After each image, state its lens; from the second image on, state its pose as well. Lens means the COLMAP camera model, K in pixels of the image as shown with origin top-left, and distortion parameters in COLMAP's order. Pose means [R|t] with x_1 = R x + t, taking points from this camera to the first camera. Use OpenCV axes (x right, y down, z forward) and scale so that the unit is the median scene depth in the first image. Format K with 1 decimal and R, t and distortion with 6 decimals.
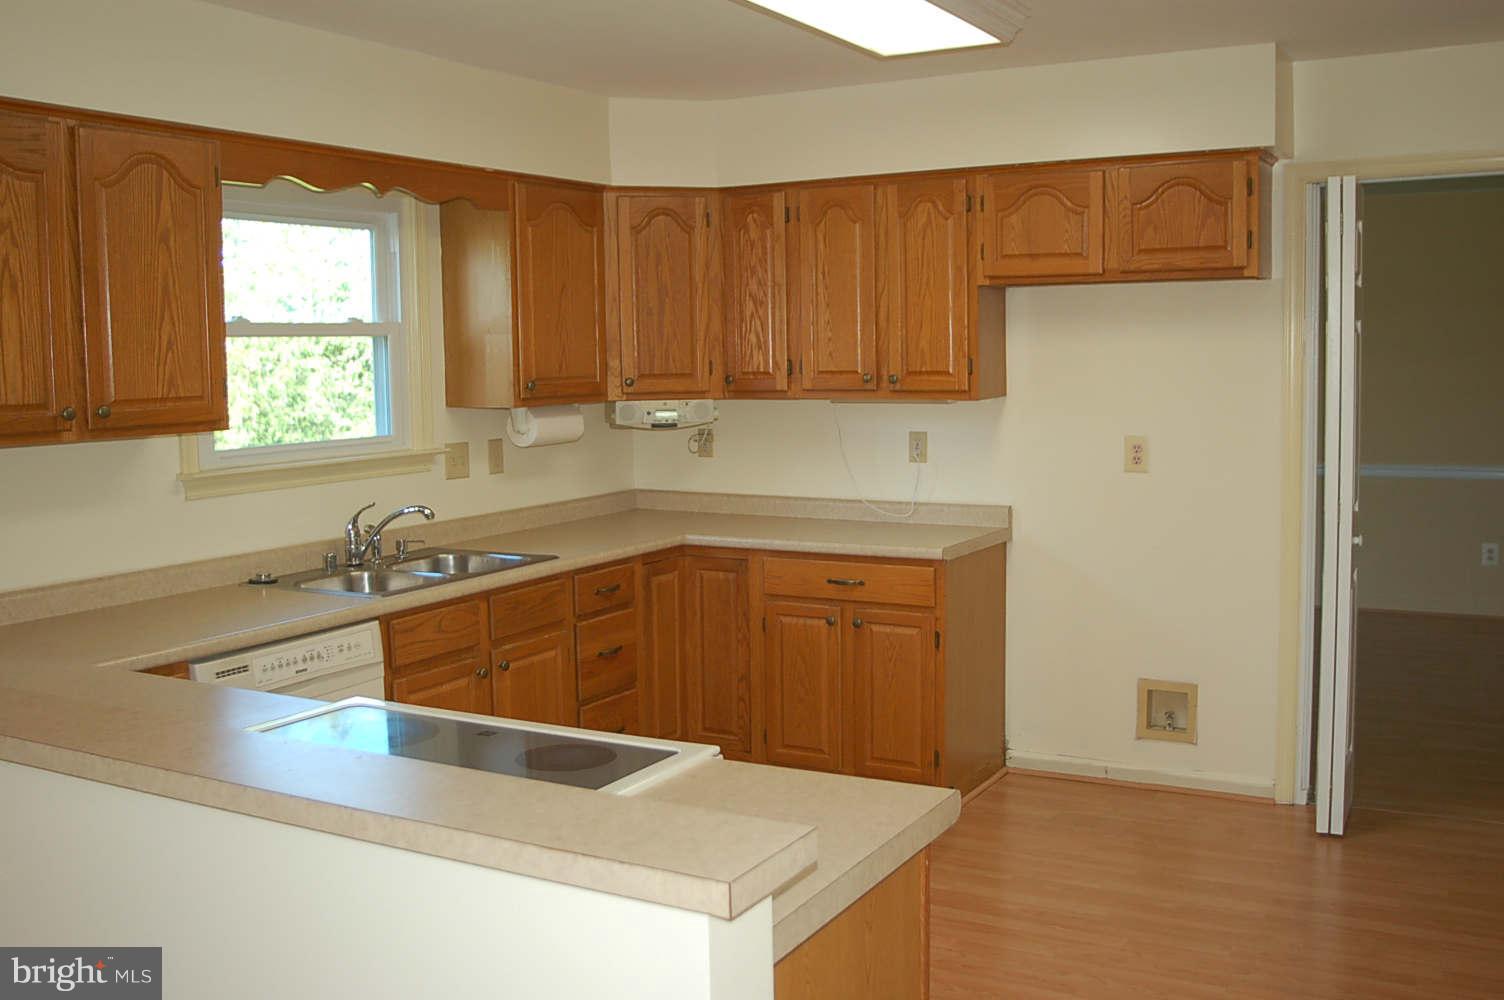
lens RADIAL K [[1421.9, 0, 748.6], [0, 1421.9, 499.0], [0, 0, 1]] dist [-0.099101, 0.000000]
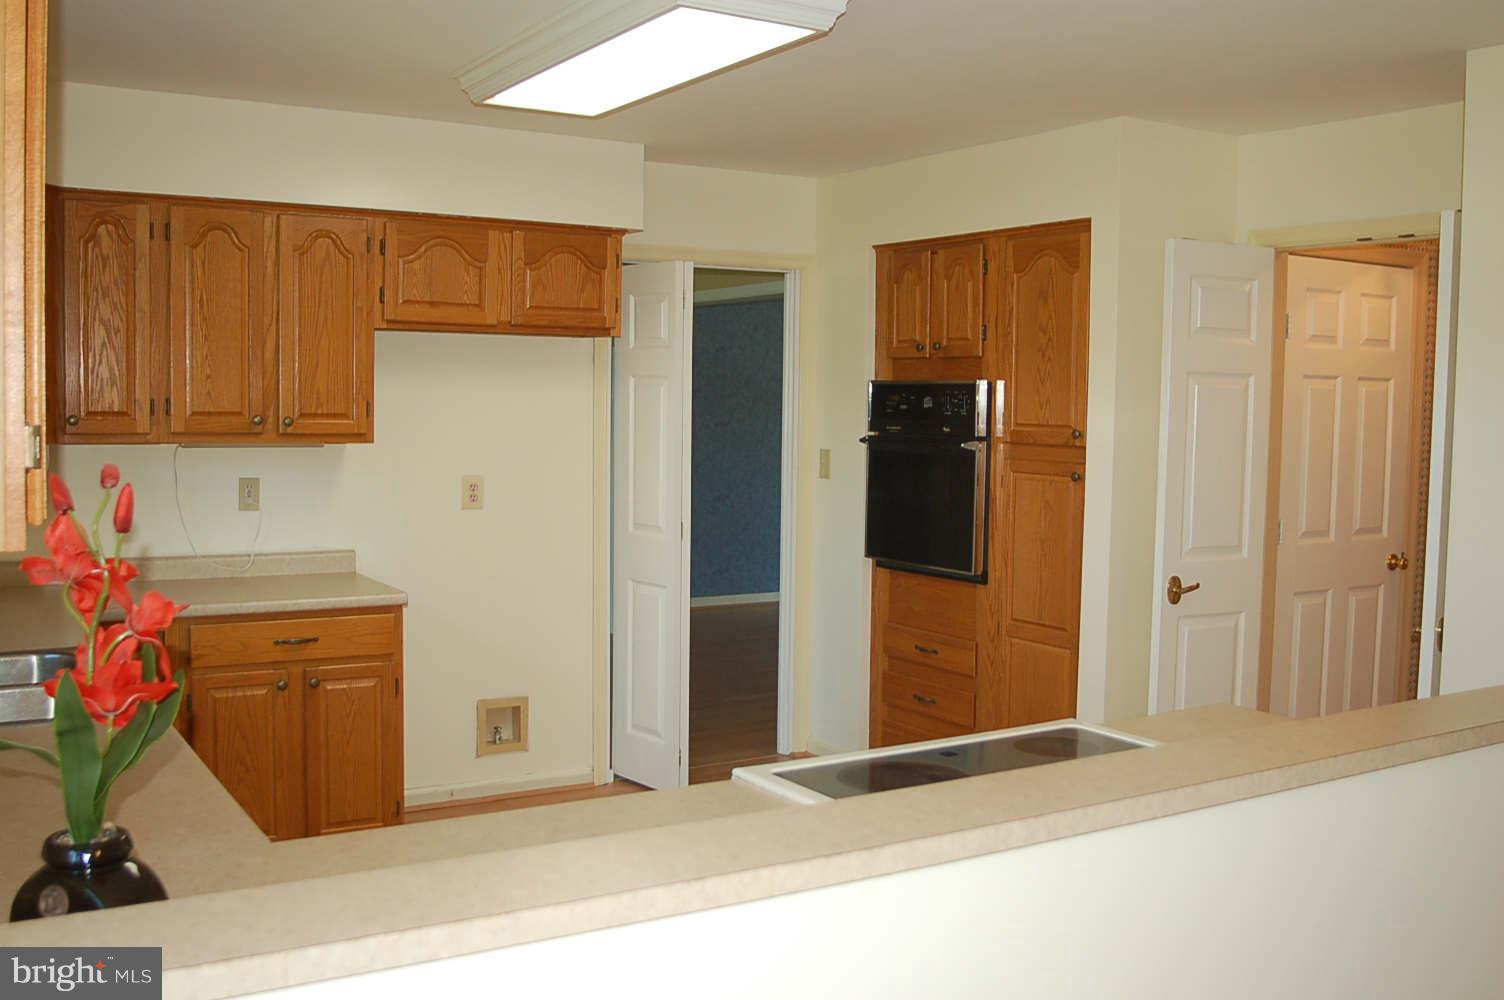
lens RADIAL K [[1421.9, 0, 699.1], [0, 1421.9, 498.0], [0, 0, 1]] dist [-0.099101, 0.000000]
pose [[0.506041, -0.034926, 0.861802, -0.573693], [0.064877, 0.997891, 0.002346, -0.018911], [-0.860066, 0.054724, 0.507240, 0.302161]]
